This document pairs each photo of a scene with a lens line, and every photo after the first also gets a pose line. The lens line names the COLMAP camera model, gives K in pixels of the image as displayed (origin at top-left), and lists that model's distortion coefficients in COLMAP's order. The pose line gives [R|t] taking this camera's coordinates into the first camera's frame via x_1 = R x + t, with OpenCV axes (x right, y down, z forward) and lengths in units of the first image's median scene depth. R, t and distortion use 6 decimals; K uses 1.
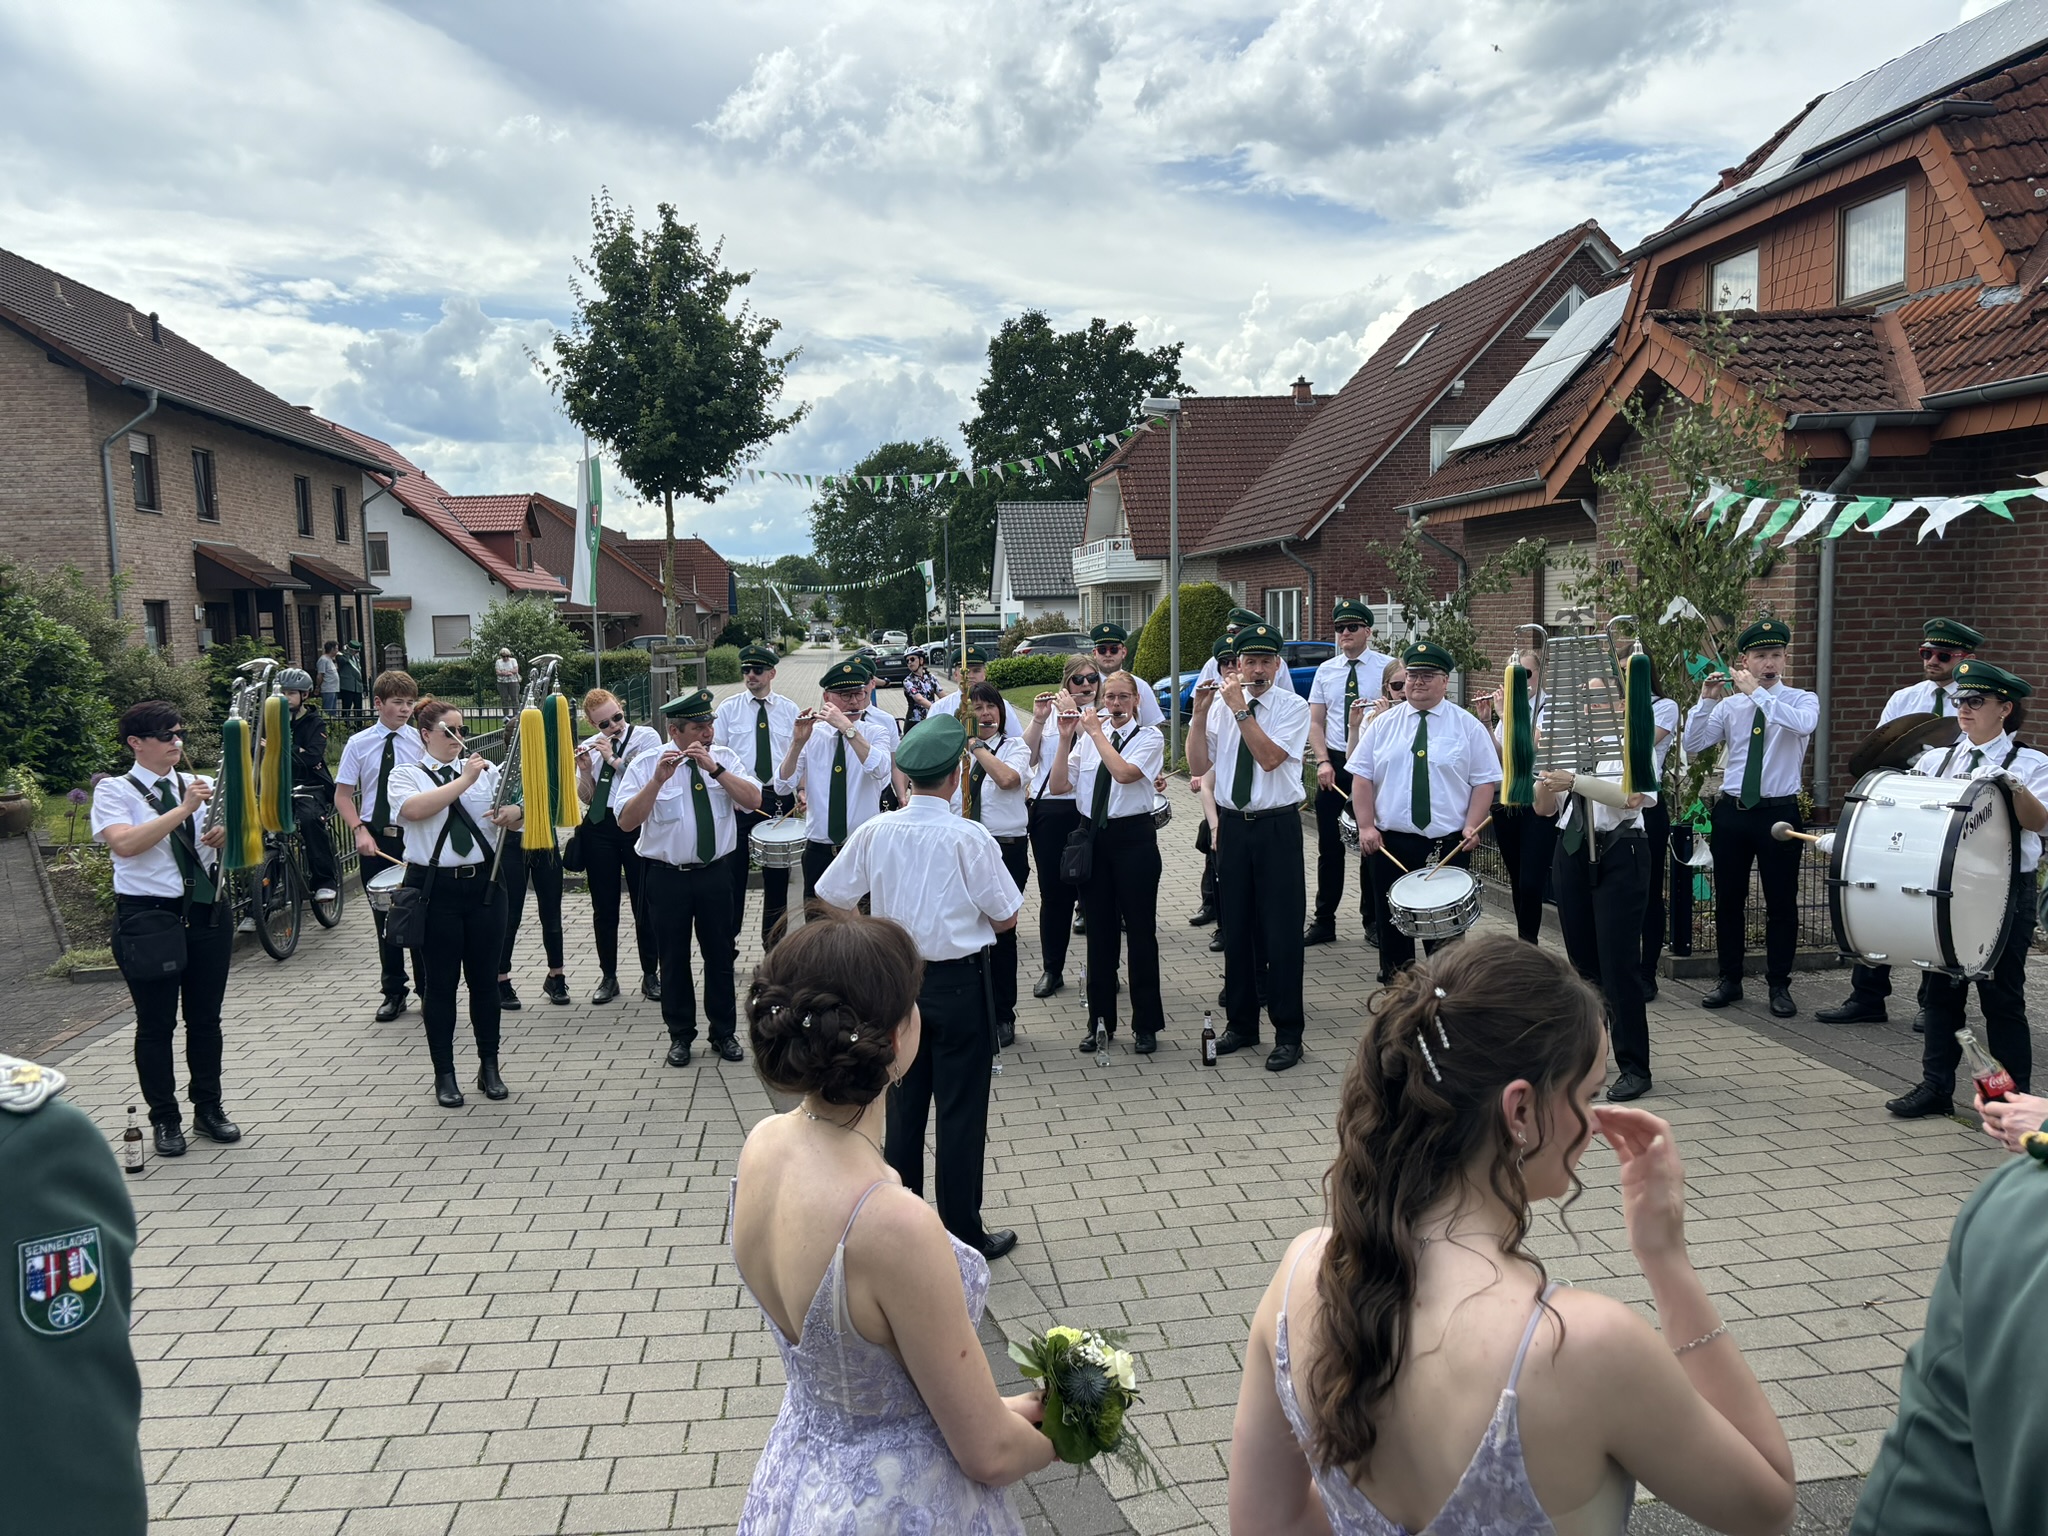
lens RADIAL K [[1534.4, 0, 1029.4], [0, 1534.4, 718.8], [0, 0, 1]] dist [0.033257, -0.029386]
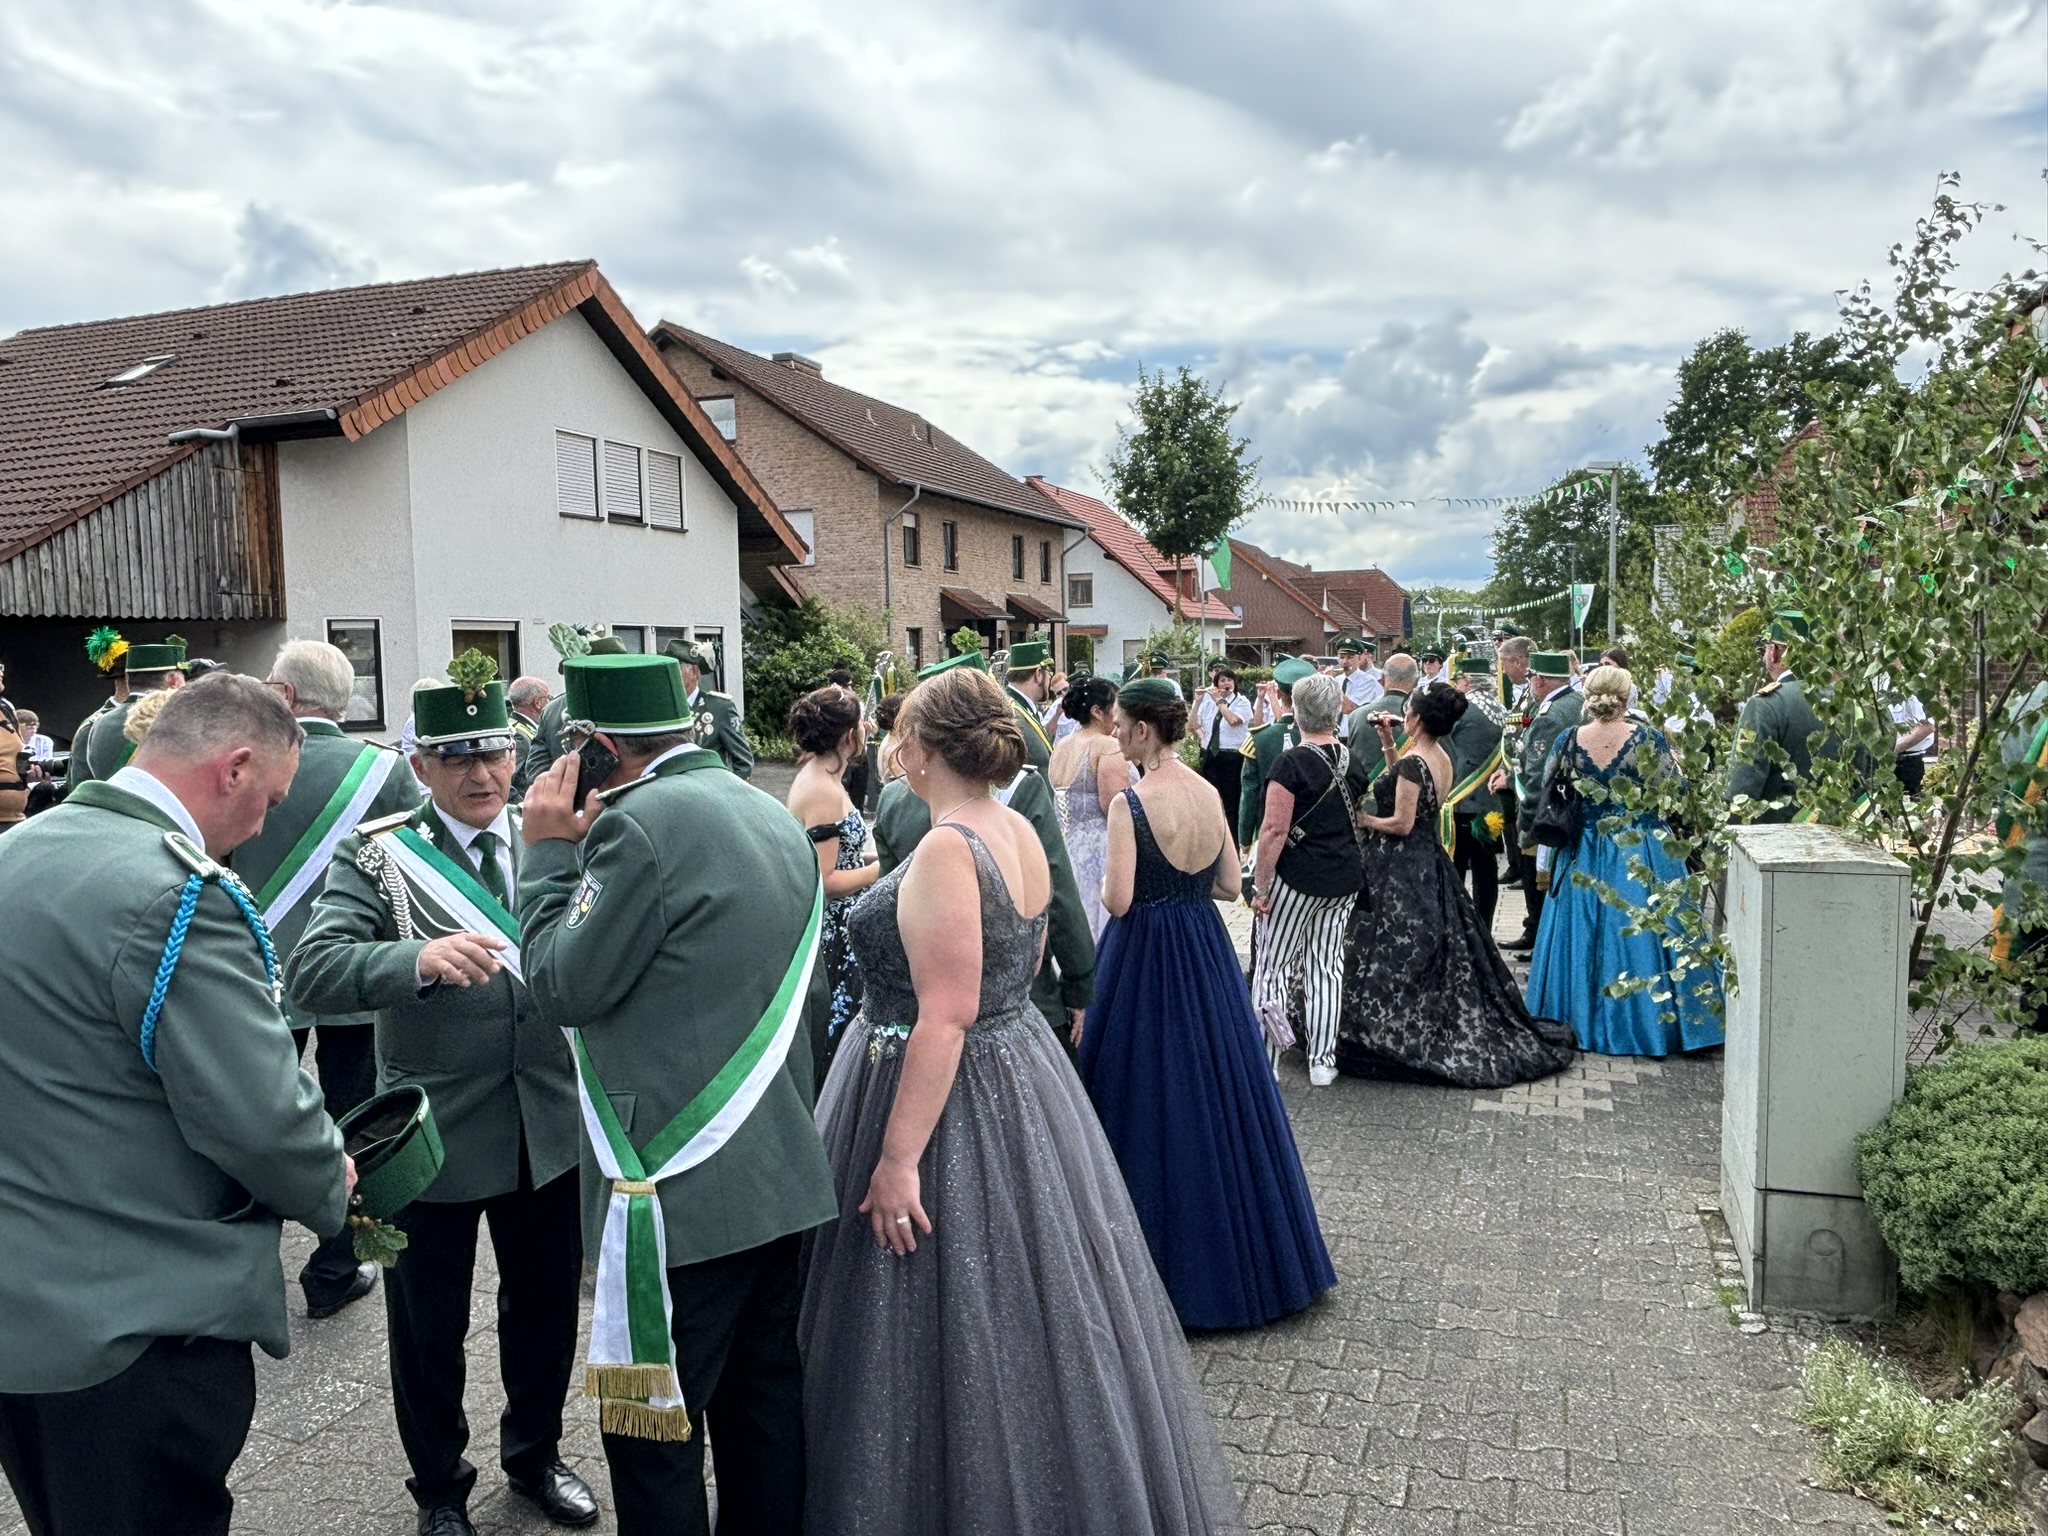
lens RADIAL K [[1527.6, 0, 1024.2], [0, 1527.6, 776.5], [0, 0, 1]] dist [-0.050451, -0.011480]
pose [[0.892050, 0.037226, -0.450402, 0.160554], [-0.027331, 0.999221, 0.028456, 0.017188], [0.451110, -0.013074, 0.892372, -0.213411]]
